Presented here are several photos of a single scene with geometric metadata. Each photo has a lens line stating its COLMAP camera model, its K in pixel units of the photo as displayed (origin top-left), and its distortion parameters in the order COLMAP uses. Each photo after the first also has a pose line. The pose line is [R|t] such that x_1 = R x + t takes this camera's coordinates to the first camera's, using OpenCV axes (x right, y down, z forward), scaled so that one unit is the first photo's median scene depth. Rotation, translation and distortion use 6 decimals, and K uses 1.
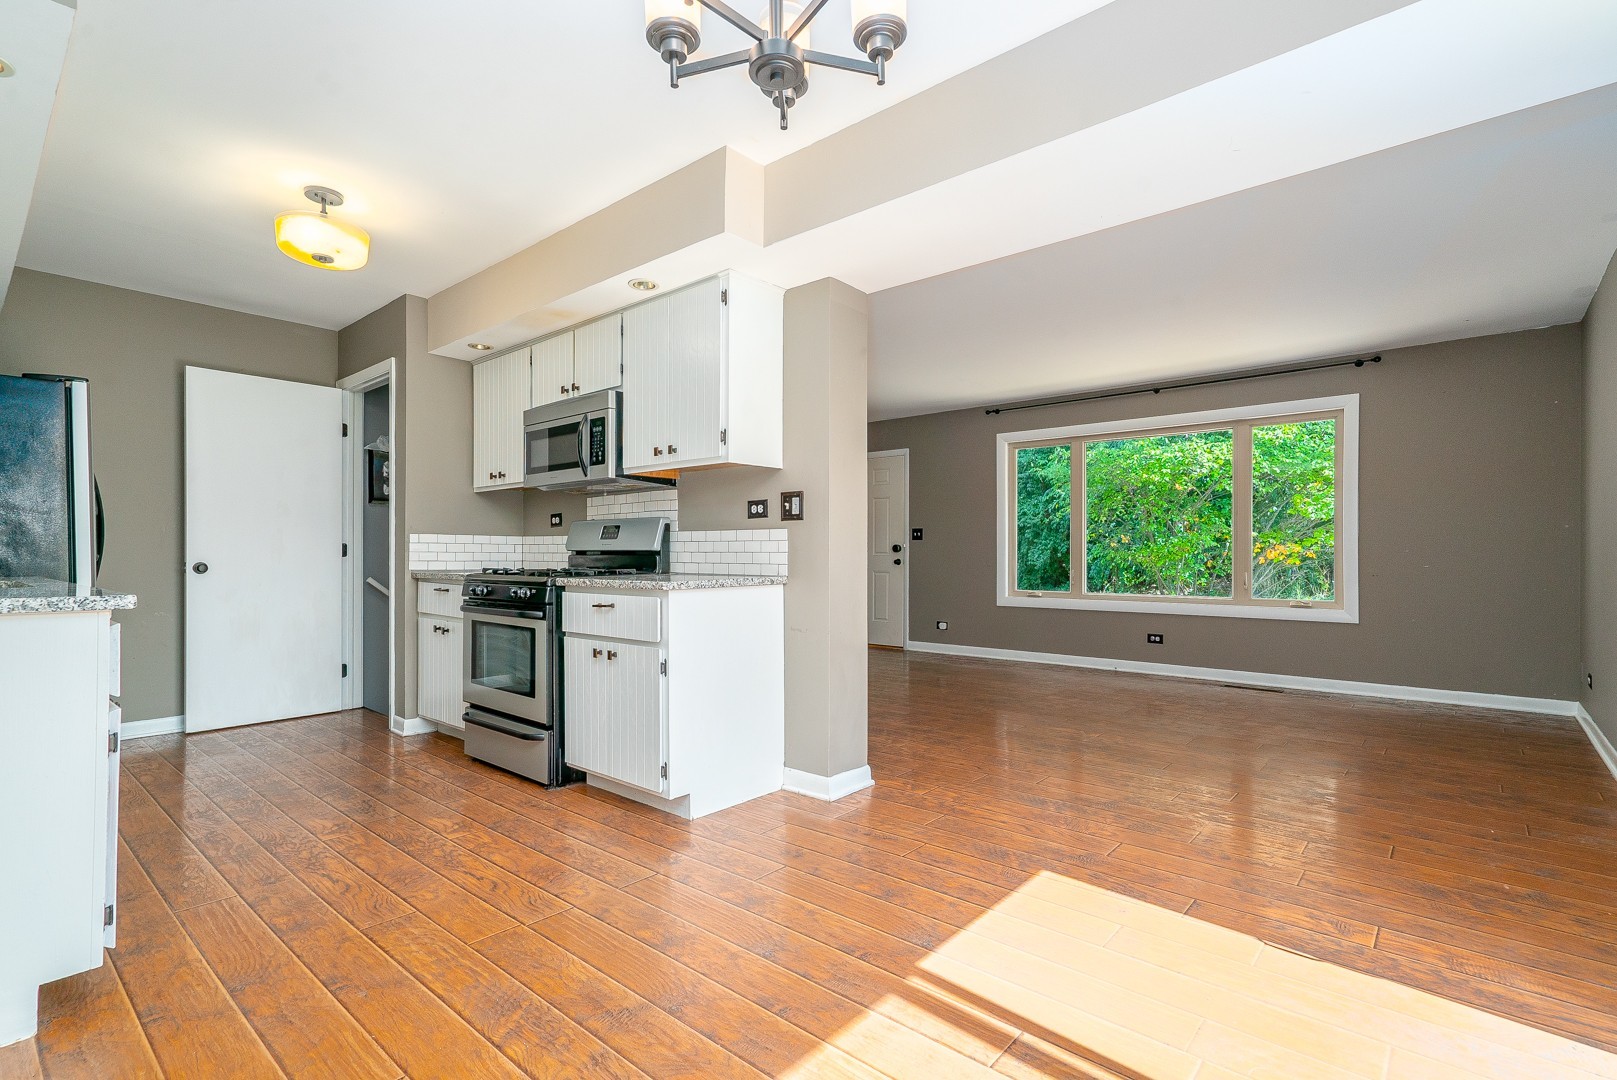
lens RADIAL K [[746.4, 0, 803.8], [0, 746.4, 553.8], [0, 0, 1]] dist [-0.000006, -0.000102]
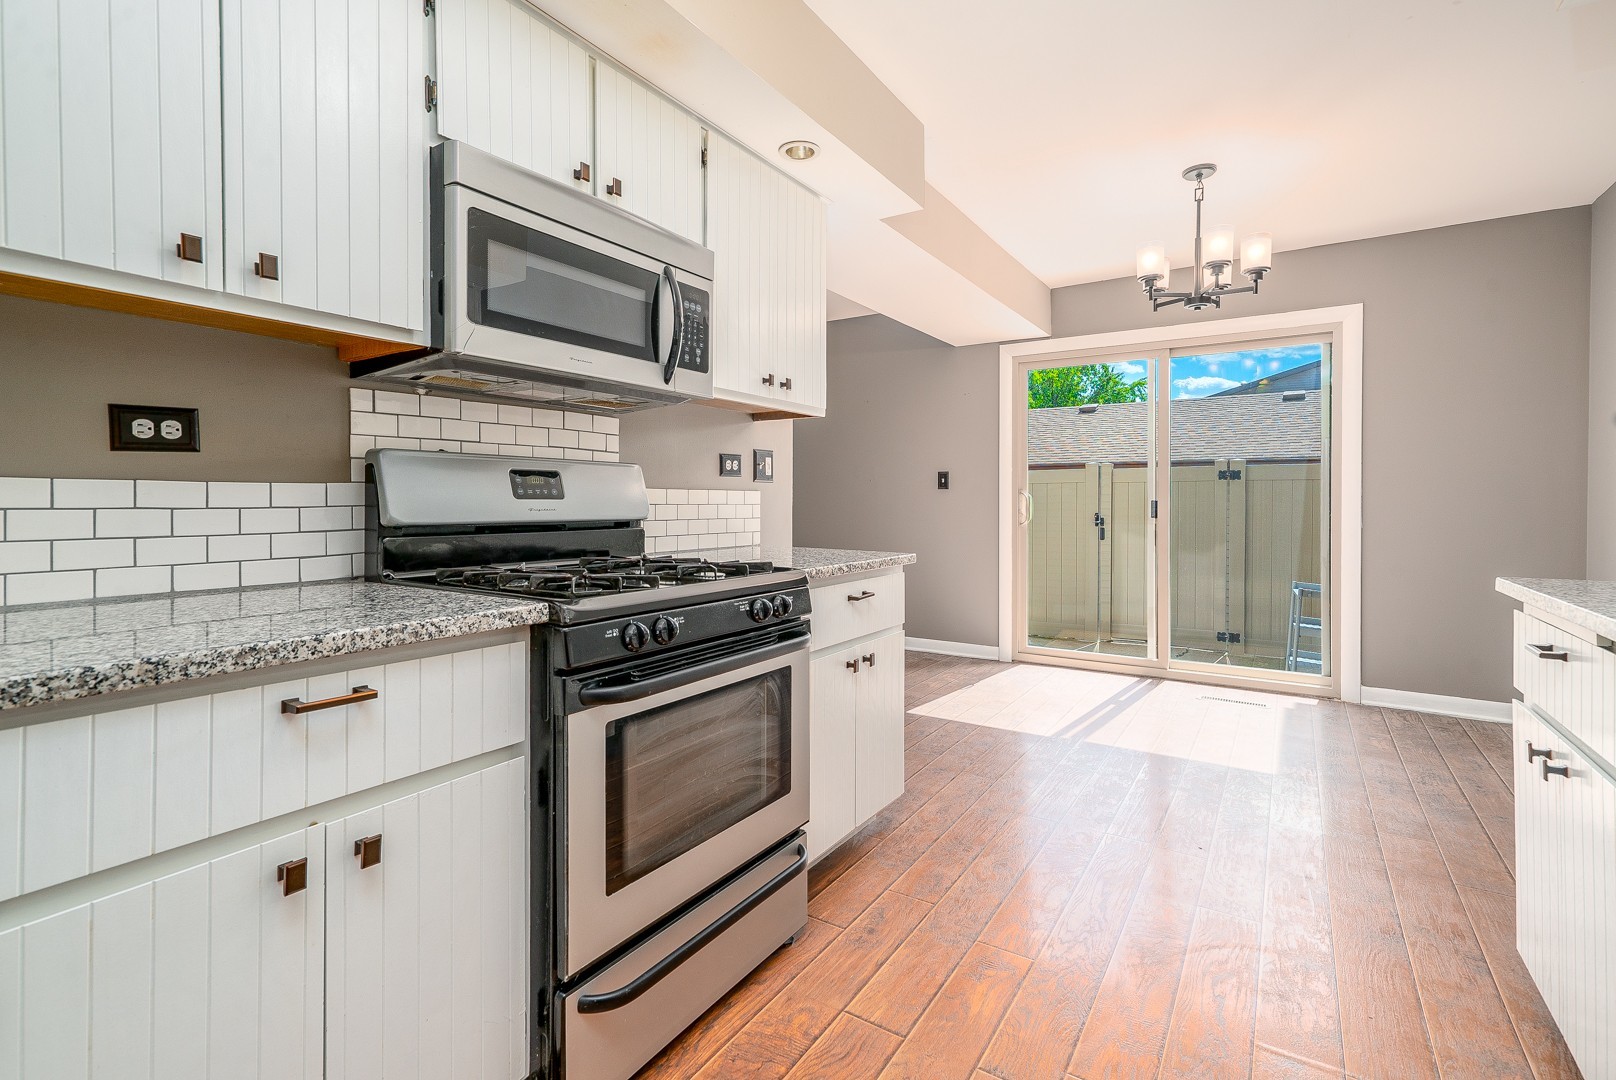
lens RADIAL K [[746.0, 0, 819.3], [0, 746.0, 502.4], [0, 0, 1]] dist [-0.000006, -0.000102]
pose [[-0.137511, 0.002681, 0.990497, -0.862746], [0.006315, 0.999978, -0.001830, -0.016862], [-0.990480, 0.006003, -0.137525, 0.997923]]
